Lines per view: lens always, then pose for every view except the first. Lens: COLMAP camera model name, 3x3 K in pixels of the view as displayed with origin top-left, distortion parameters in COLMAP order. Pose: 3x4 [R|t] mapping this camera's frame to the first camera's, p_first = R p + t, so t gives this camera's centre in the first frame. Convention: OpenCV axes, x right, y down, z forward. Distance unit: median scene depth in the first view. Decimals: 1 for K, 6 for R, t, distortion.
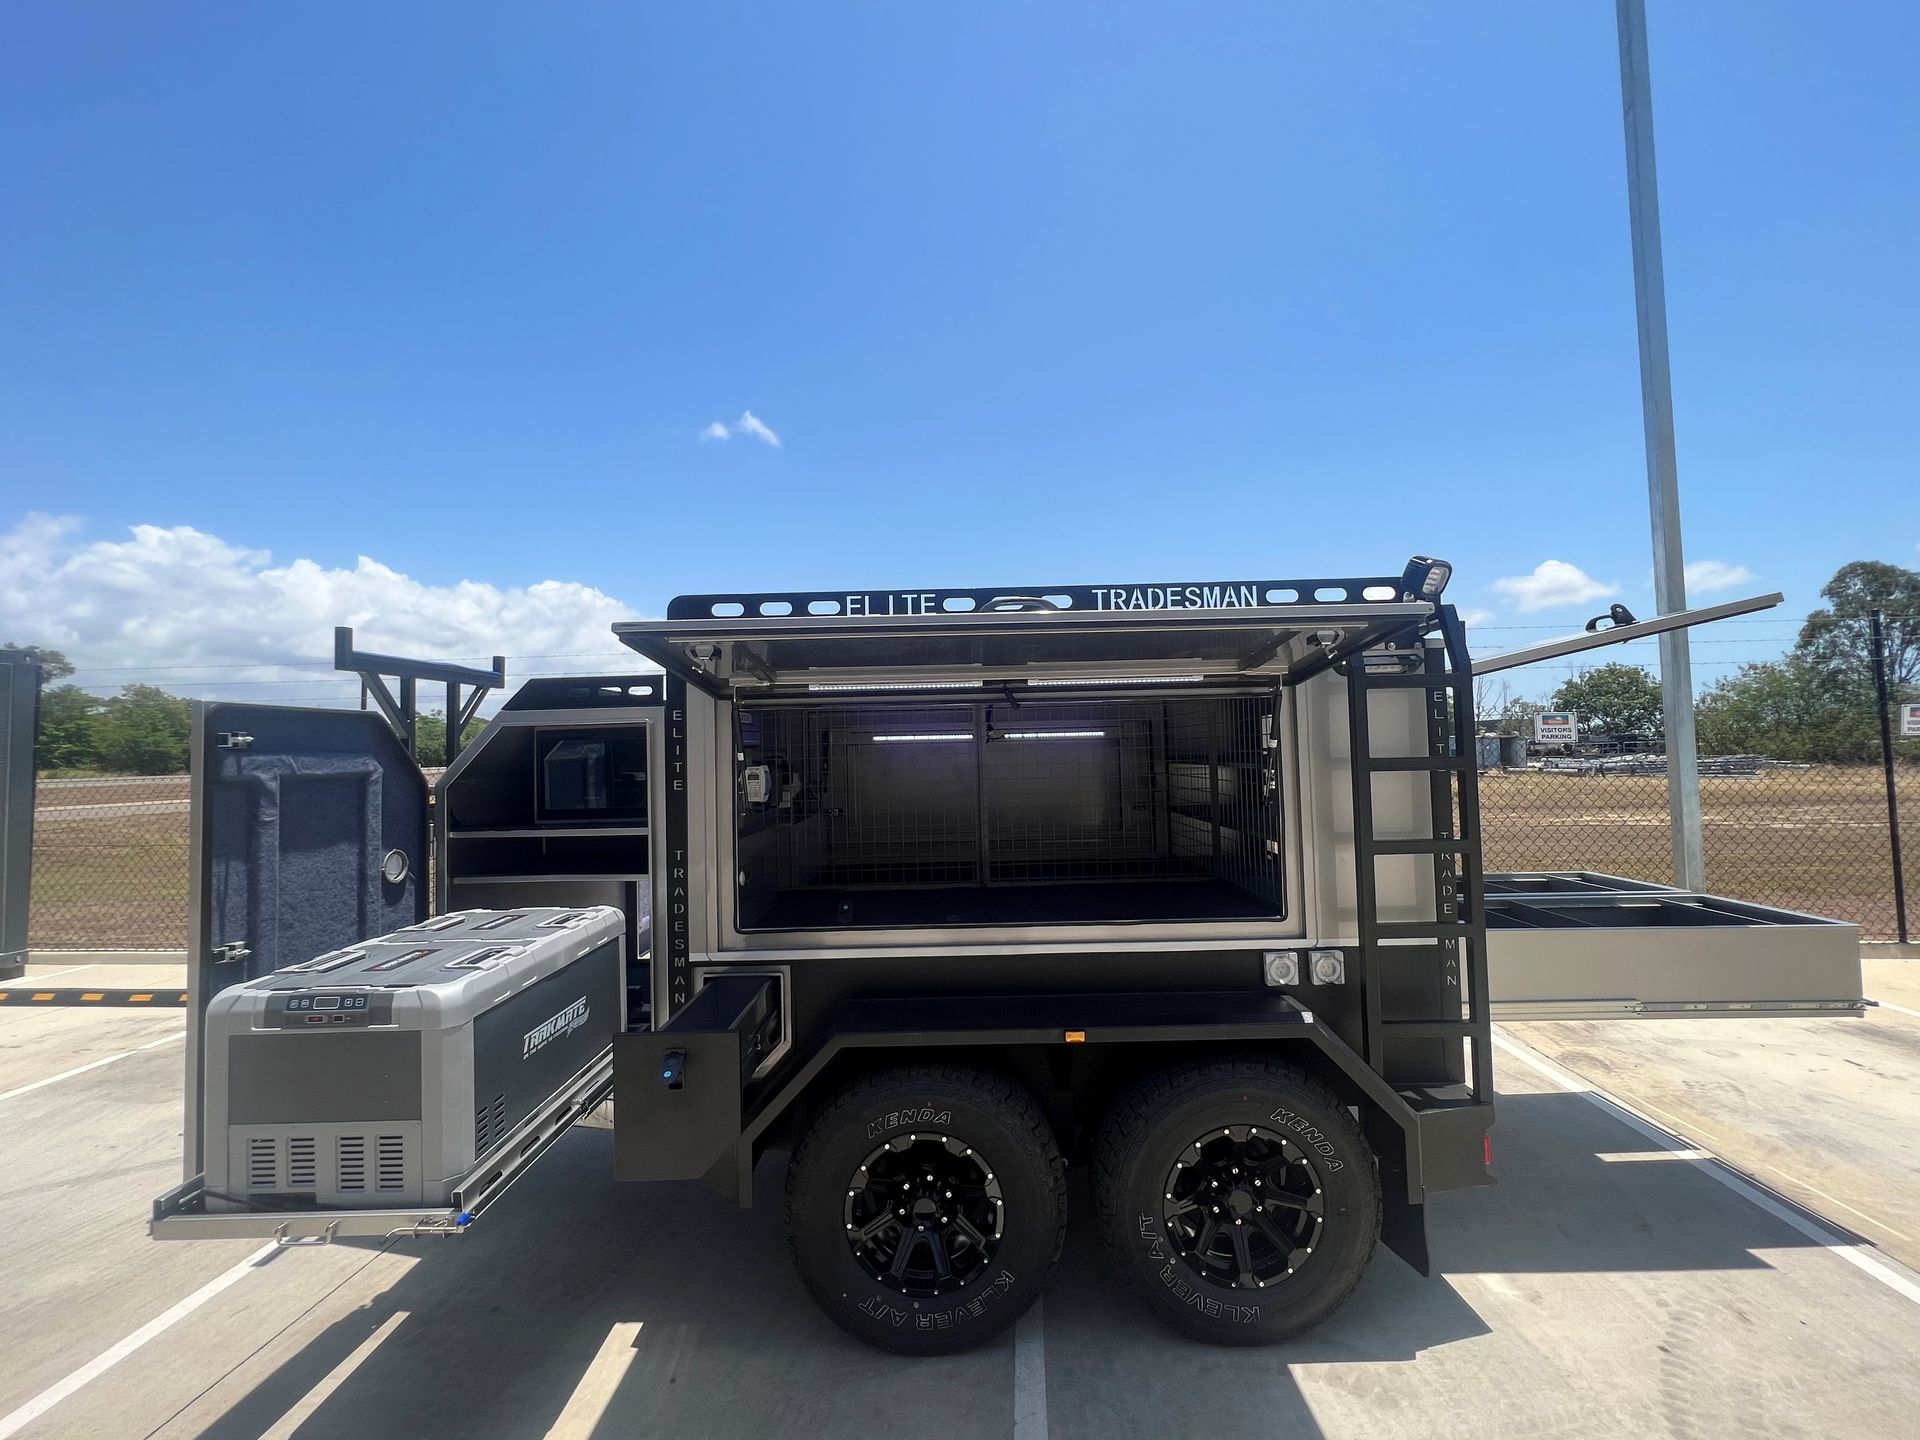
lens RADIAL K [[852.6, 0, 951.7], [0, 852.6, 718.6], [0, 0, 1]] dist [-0.002531, -0.000619]
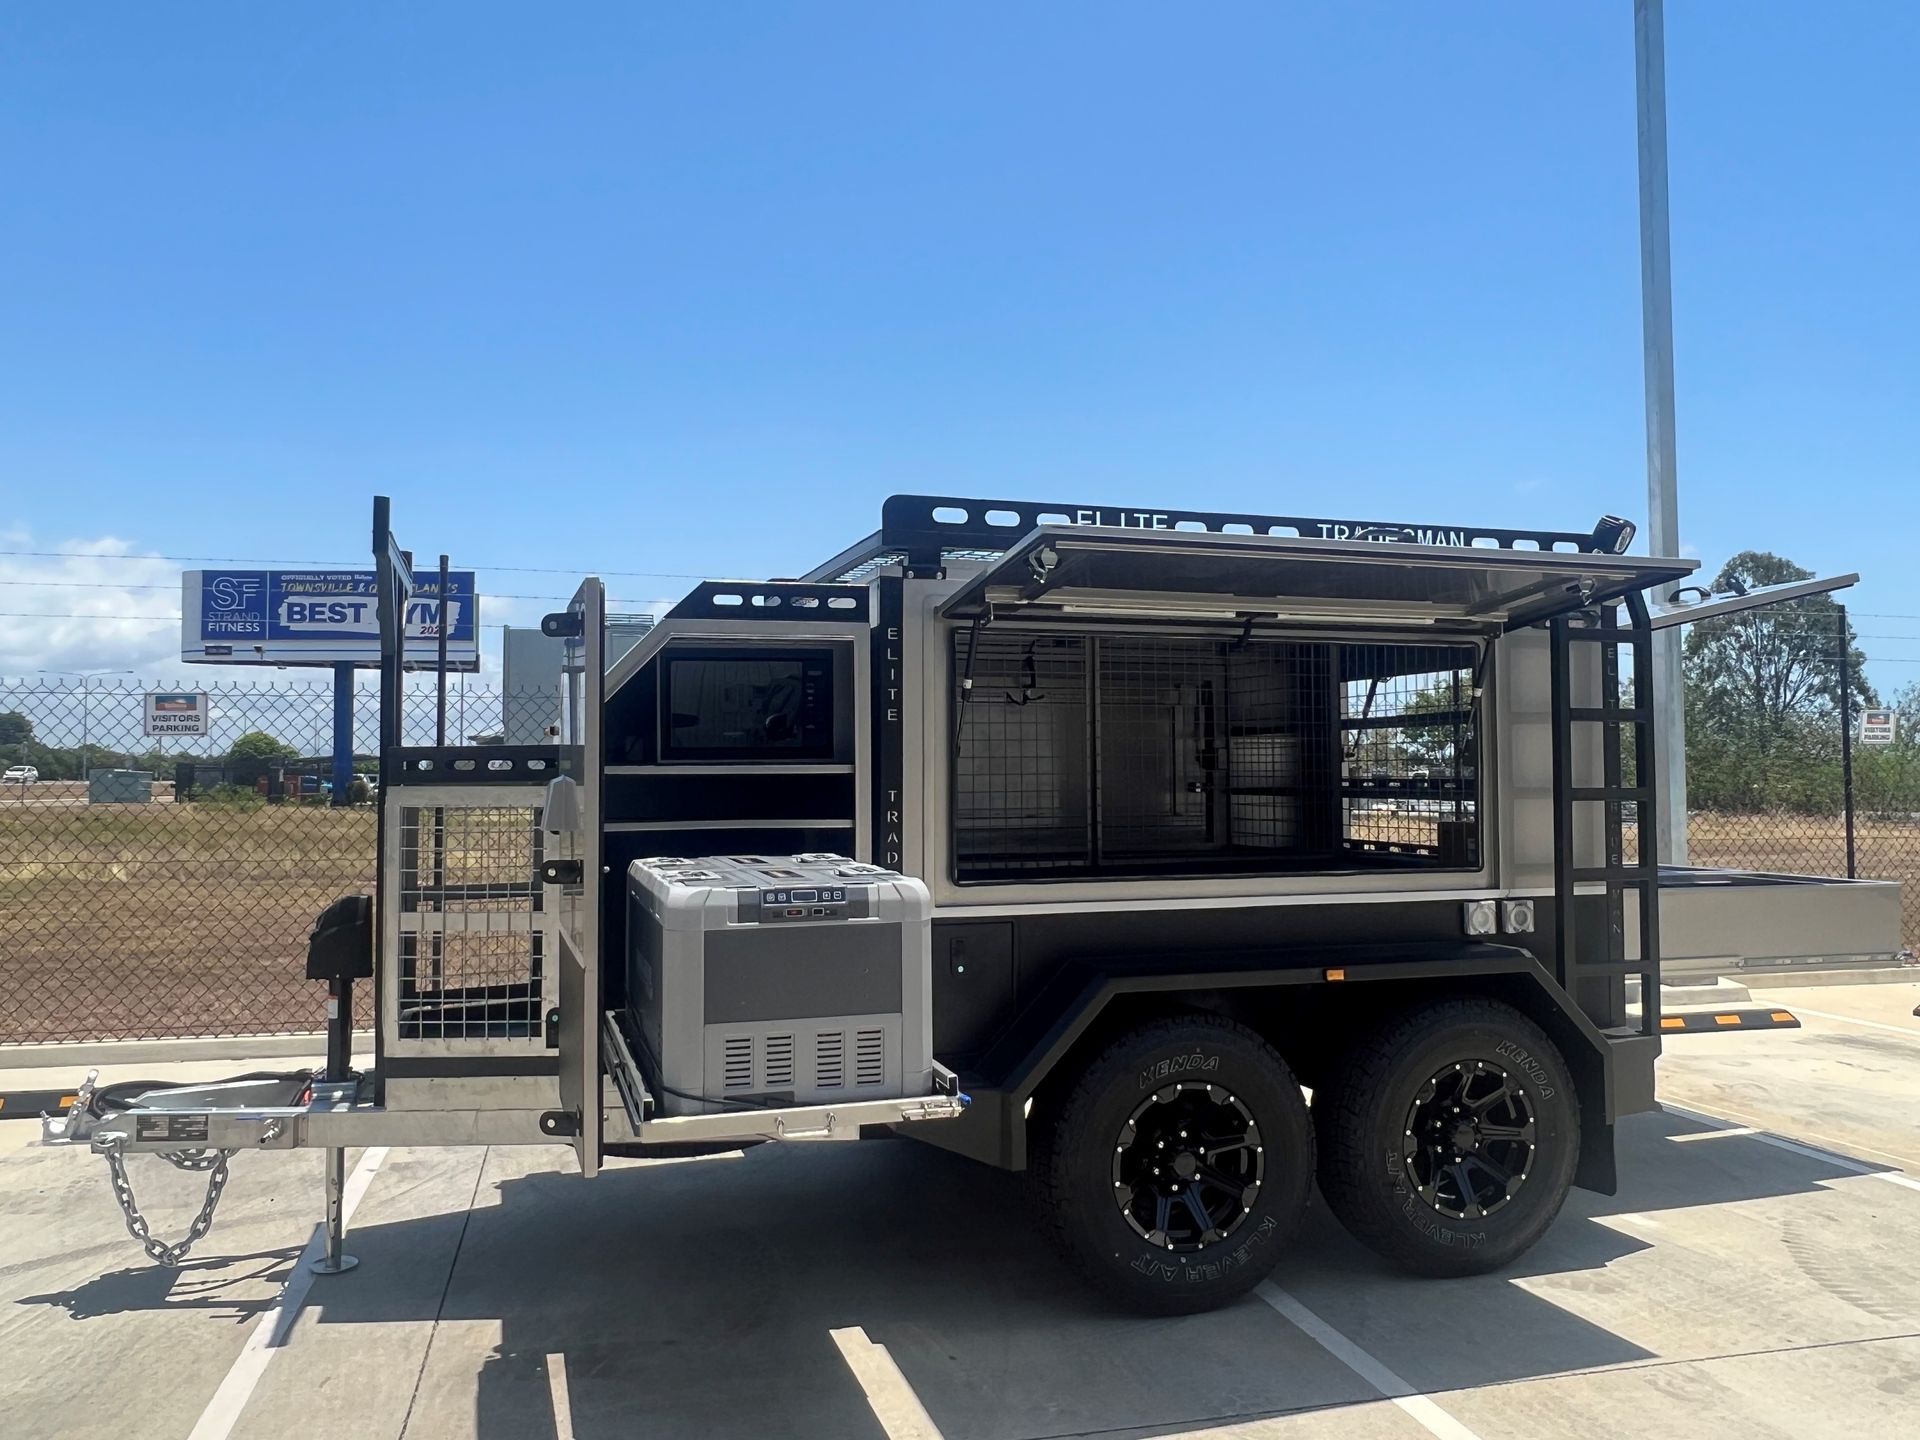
lens RADIAL K [[1407.2, 0, 959.4], [0, 1407.2, 730.1], [0, 0, 1]] dist [0.000344, -0.012129]
pose [[0.951214, 0.030140, 0.307057, -0.691389], [-0.031444, 0.999505, -0.000700, 0.092179], [-0.306926, -0.008989, 0.951691, -0.369718]]
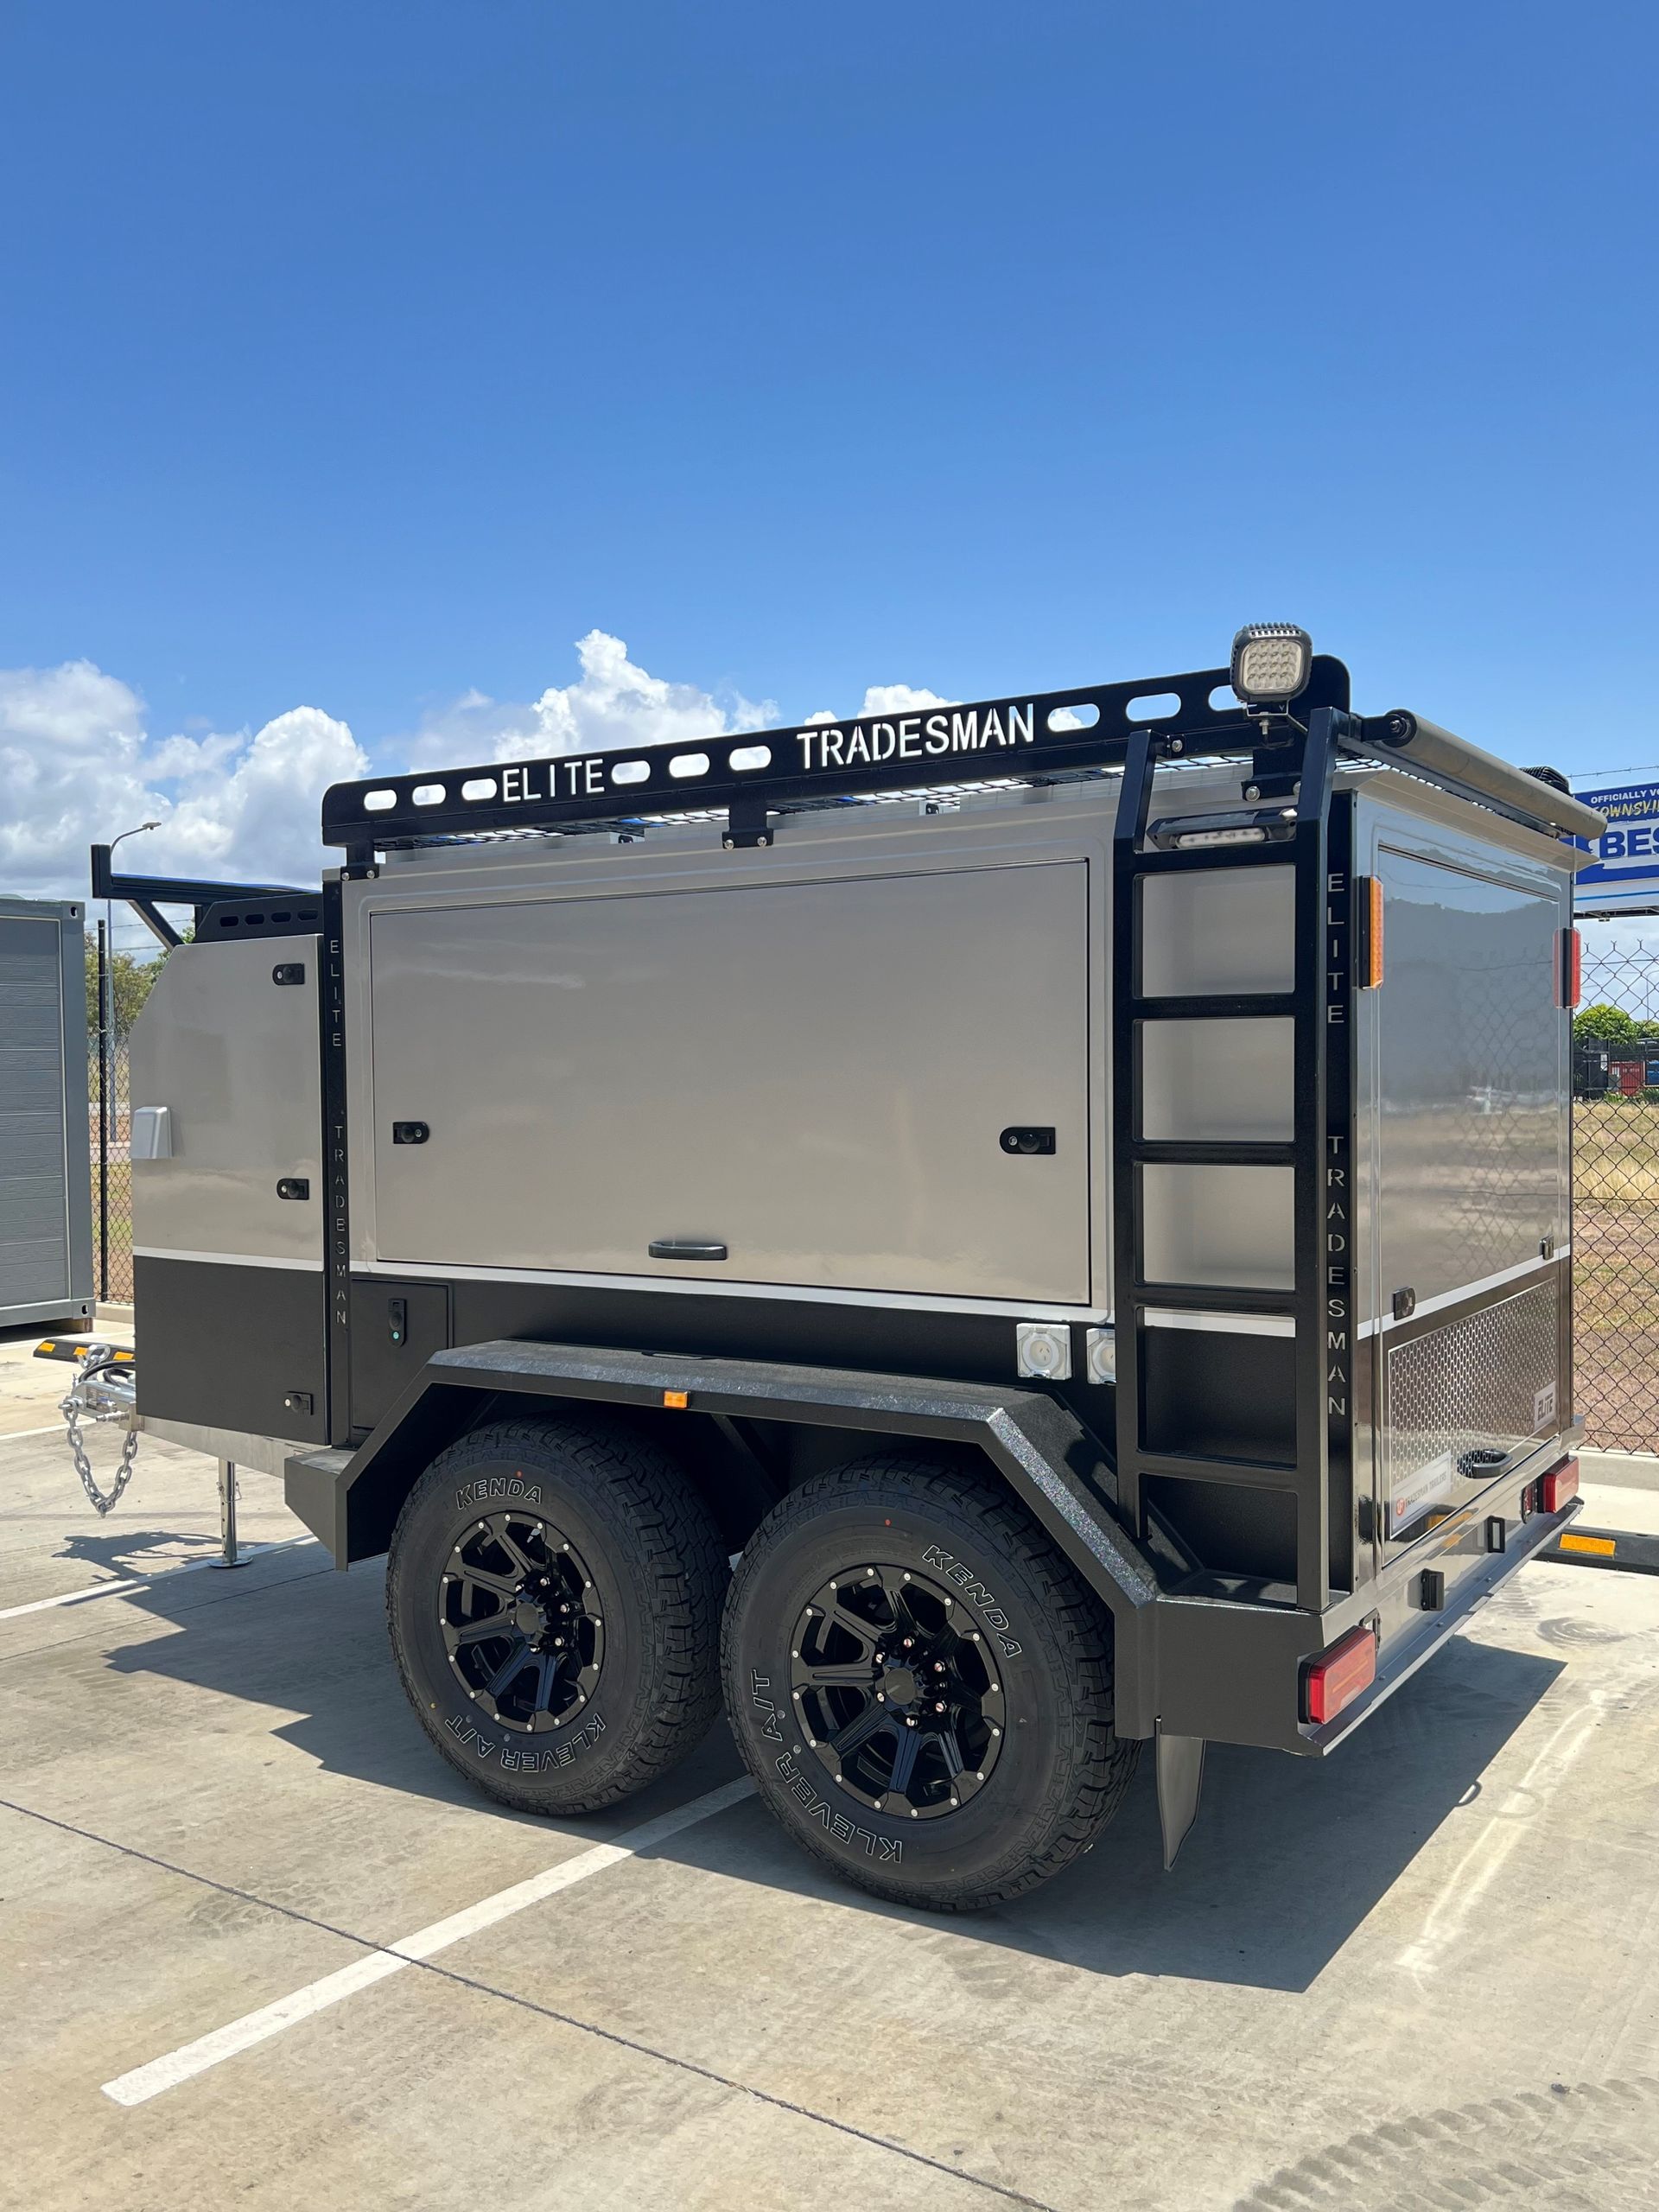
lens RADIAL K [[1909.8, 0, 863.4], [0, 1909.8, 1138.6], [0, 0, 1]] dist [0.124705, -0.229582]
pose [[0.851882, 0.029950, -0.522876, 0.961396], [0.014088, 0.996692, 0.080044, 0.033654], [0.523544, -0.075554, 0.848642, -0.199535]]
